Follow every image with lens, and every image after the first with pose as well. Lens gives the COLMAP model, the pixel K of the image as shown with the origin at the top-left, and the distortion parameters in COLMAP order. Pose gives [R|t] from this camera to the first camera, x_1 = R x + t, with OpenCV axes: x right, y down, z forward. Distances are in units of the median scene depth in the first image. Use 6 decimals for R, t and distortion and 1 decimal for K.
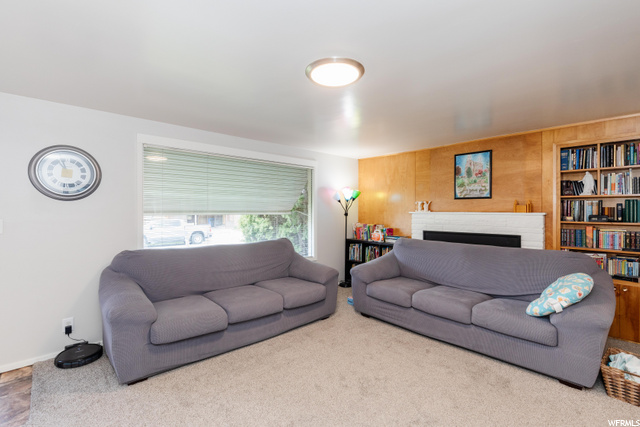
lens RADIAL K [[297.2, 0, 320.3], [0, 297.2, 201.9], [0, 0, 1]] dist [0.000081, 0.000003]
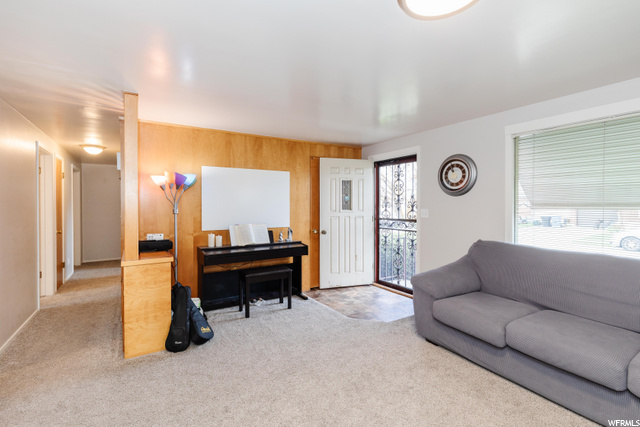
lens RADIAL K [[297.2, 0, 320.3], [0, 297.2, 201.9], [0, 0, 1]] dist [0.000081, 0.000003]
pose [[-0.206577, -0.009471, -0.978385, 0.535043], [0.025827, 0.999552, -0.015129, 0.025160], [0.978090, -0.028394, -0.206239, 0.640067]]
